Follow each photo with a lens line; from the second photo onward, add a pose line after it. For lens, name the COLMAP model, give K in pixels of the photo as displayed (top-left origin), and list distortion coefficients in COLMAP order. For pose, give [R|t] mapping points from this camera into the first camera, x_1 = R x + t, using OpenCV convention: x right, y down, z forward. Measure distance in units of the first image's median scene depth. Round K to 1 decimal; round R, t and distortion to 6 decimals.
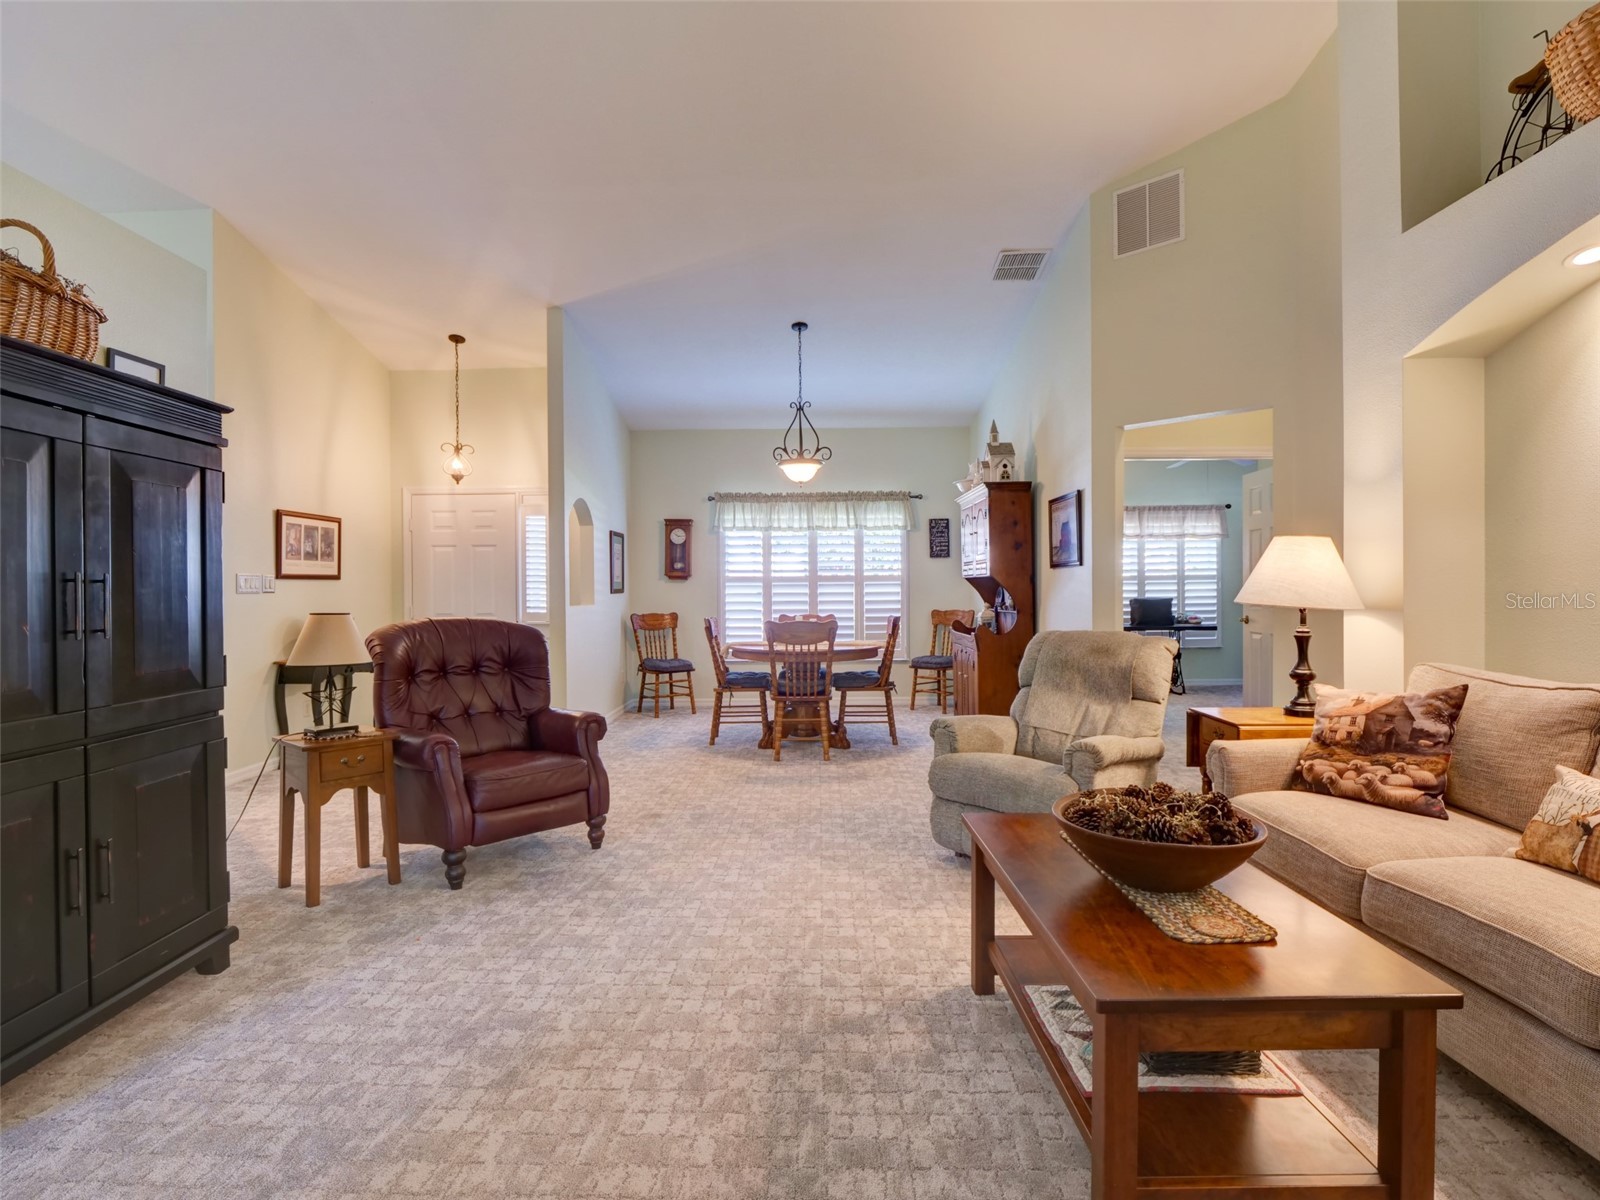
lens RADIAL K [[783.1, 0, 802.6], [0, 783.1, 597.2], [0, 0, 1]] dist [-0.013408, 0.000548]
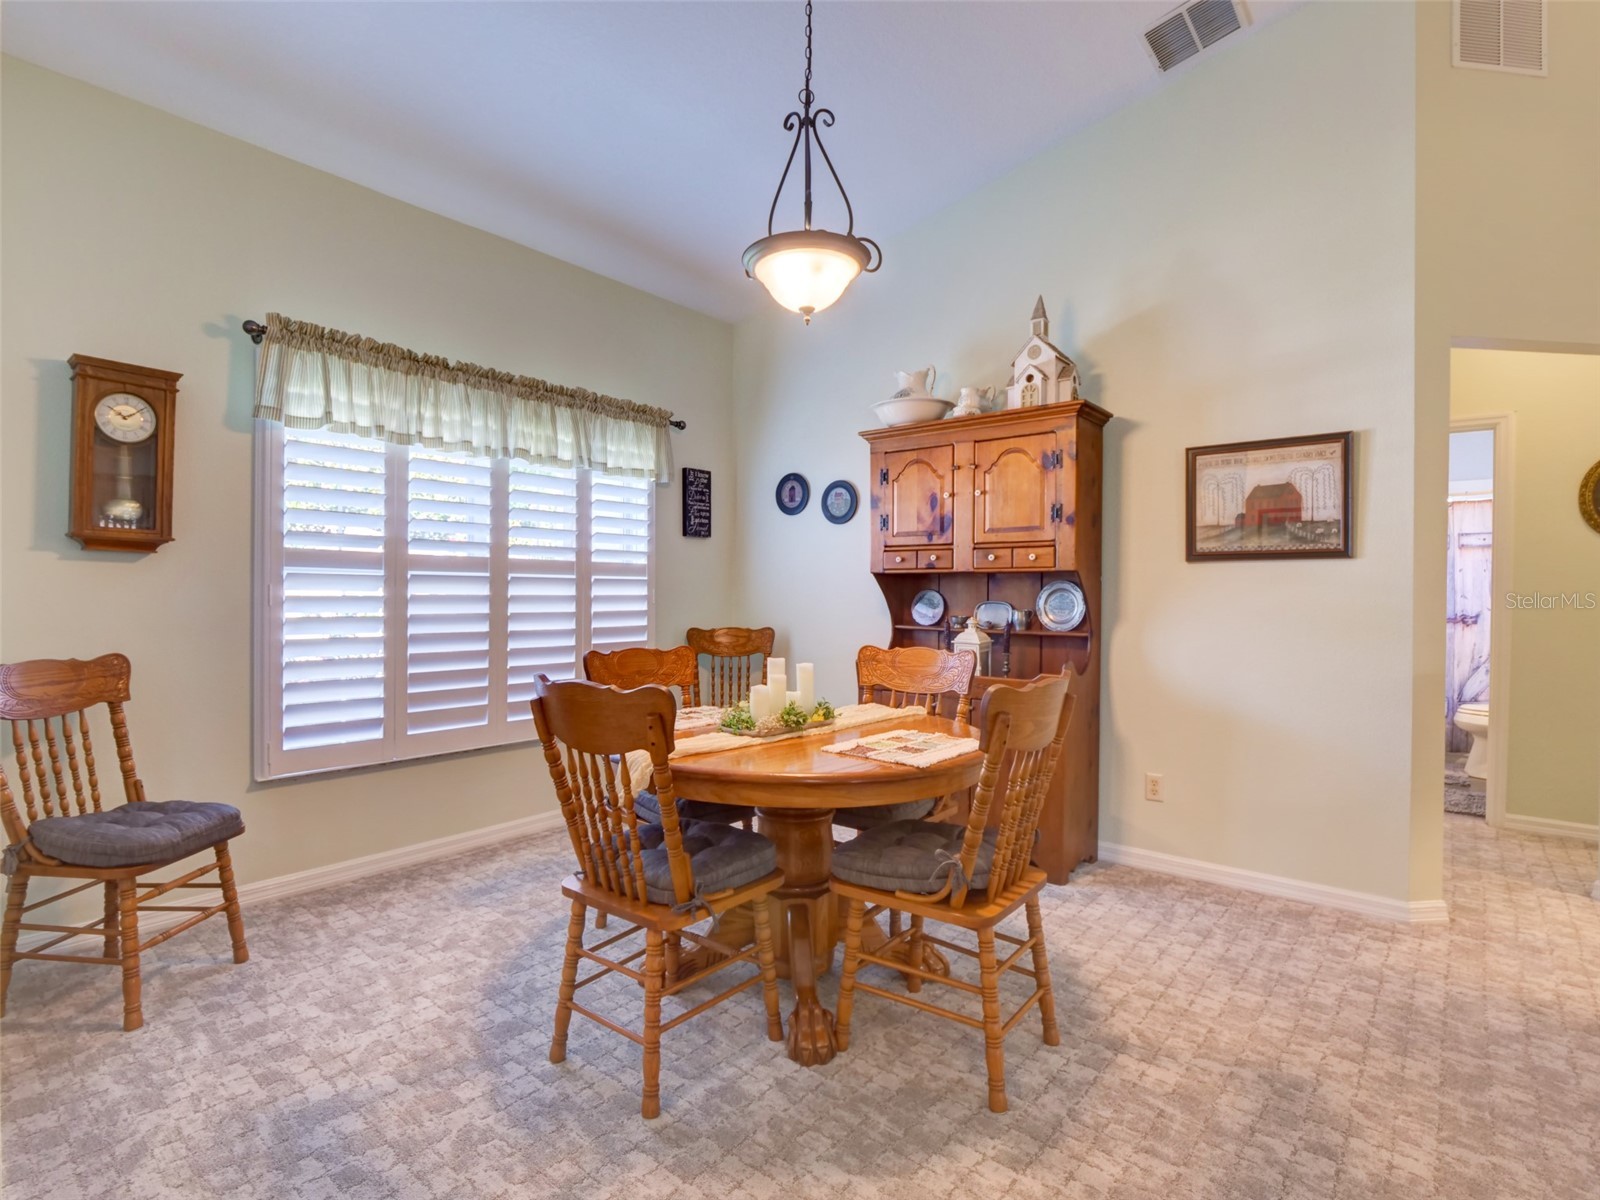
lens RADIAL K [[783.1, 0, 796.2], [0, 783.1, 602.8], [0, 0, 1]] dist [-0.013408, 0.000548]
pose [[0.644331, 0.001497, 0.764745, -0.225252], [-0.003786, 0.999992, 0.001232, -0.002747], [-0.764737, -0.003689, 0.644331, 0.580540]]
